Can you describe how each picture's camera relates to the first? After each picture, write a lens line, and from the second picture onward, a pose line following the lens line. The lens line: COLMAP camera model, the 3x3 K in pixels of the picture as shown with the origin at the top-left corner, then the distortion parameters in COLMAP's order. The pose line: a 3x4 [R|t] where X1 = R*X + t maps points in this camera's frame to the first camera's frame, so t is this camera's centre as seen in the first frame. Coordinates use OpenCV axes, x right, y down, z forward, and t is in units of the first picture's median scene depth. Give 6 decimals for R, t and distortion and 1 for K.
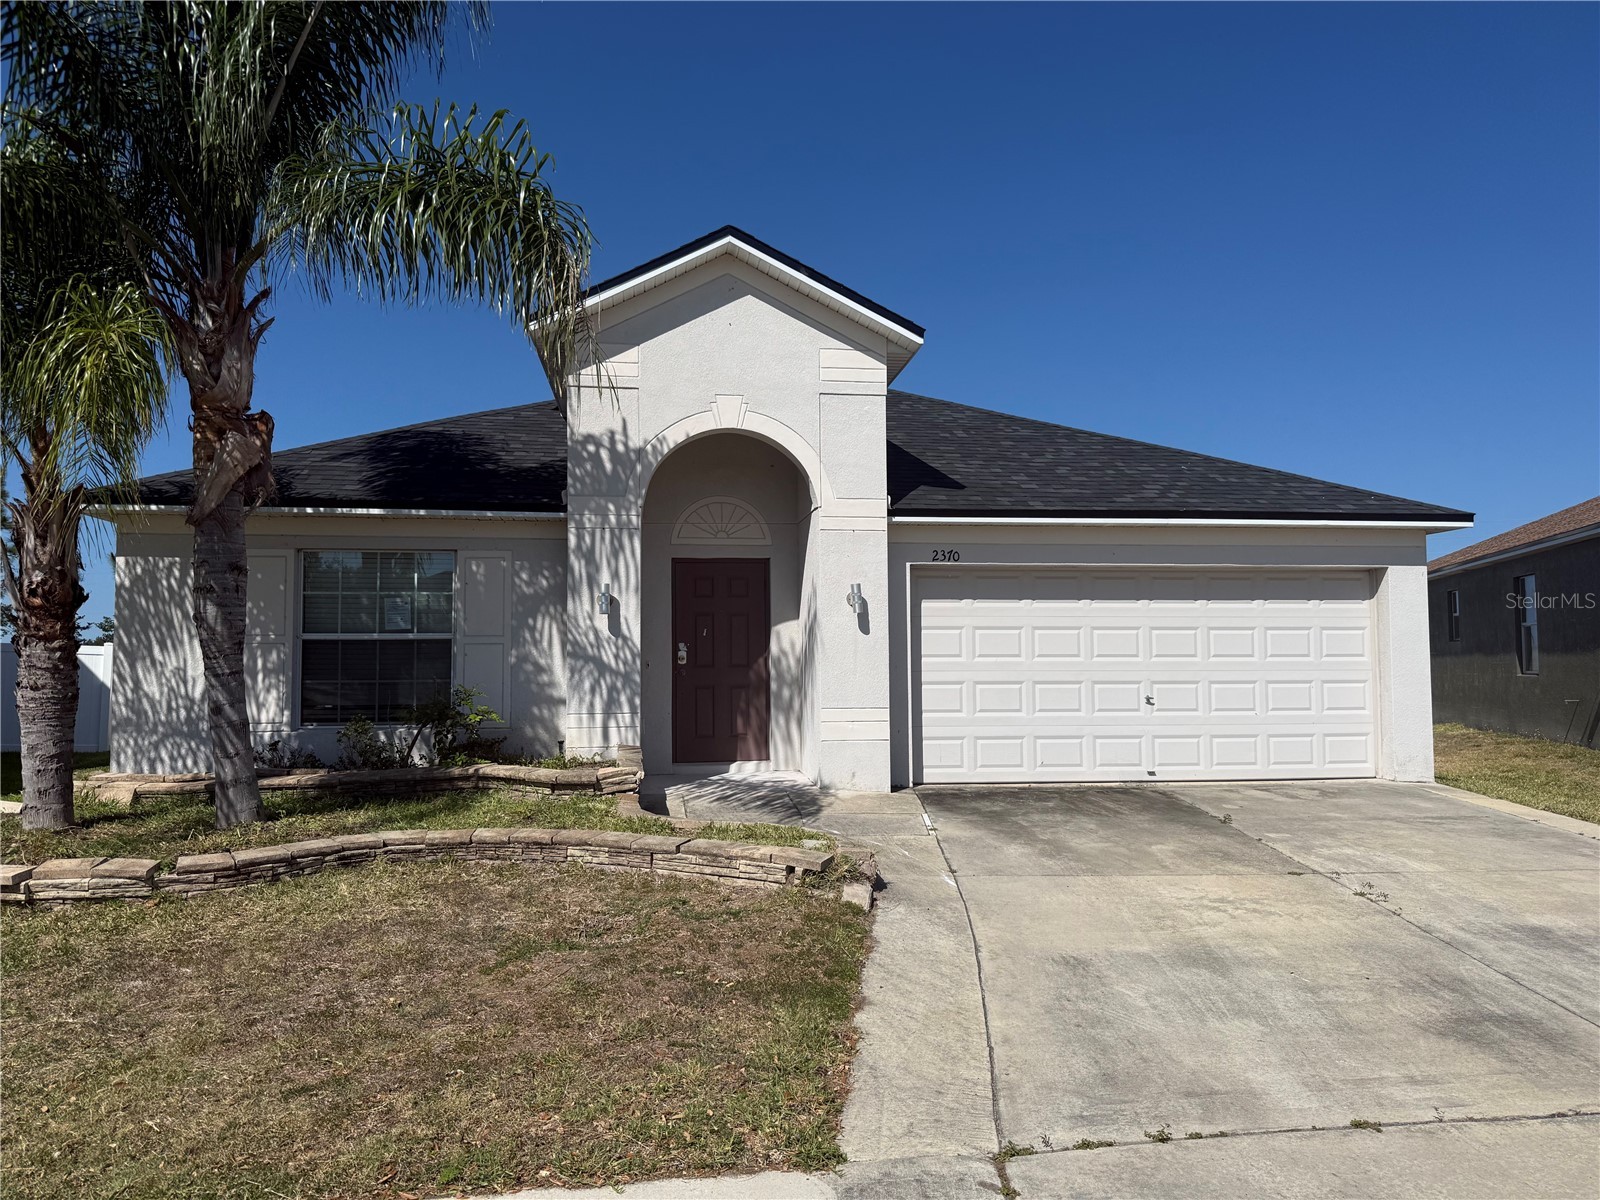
lens RADIAL K [[1129.6, 0, 790.5], [0, 1129.6, 600.0], [0, 0, 1]] dist [0.044593, -0.064435]
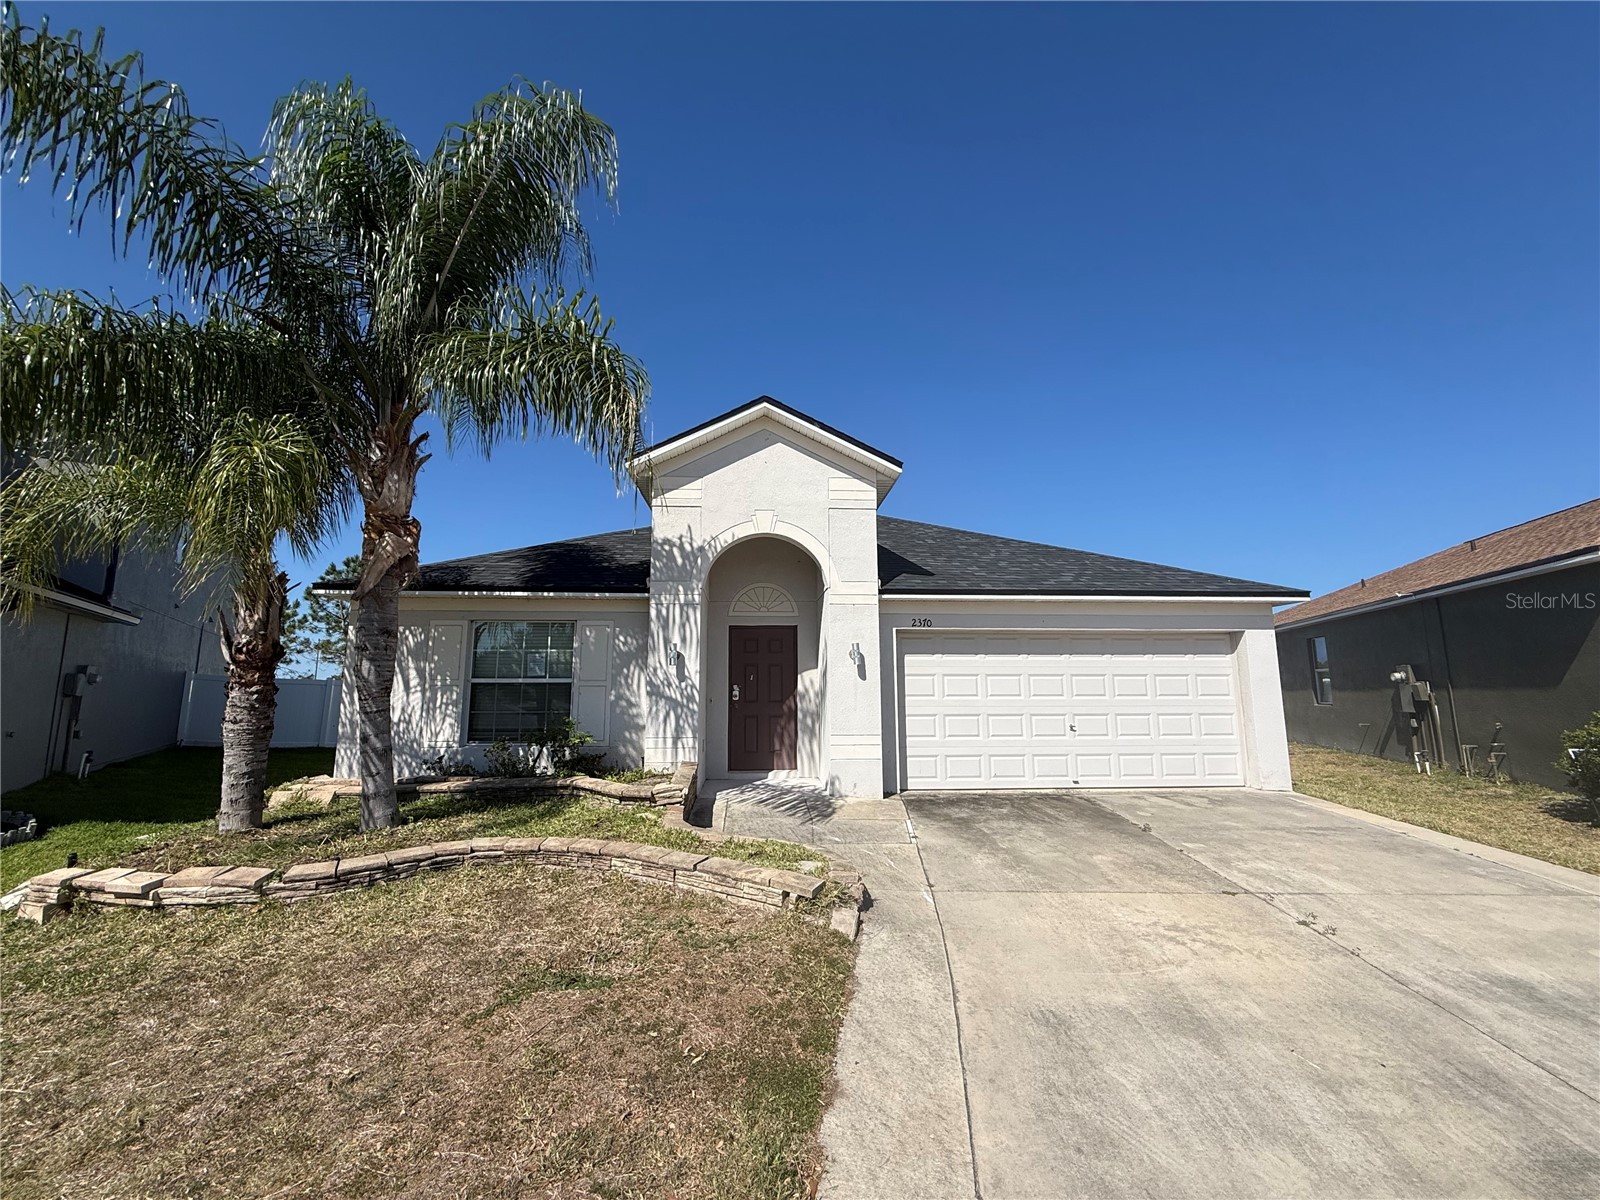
lens RADIAL K [[639.5, 0, 791.2], [0, 639.5, 599.2], [0, 0, 1]] dist [-0.003113, 0.001329]
pose [[0.997745, -0.006589, -0.066797, 0.040758], [0.000882, 0.996371, -0.085106, -0.002194], [0.067115, 0.084856, 0.994130, 0.274204]]
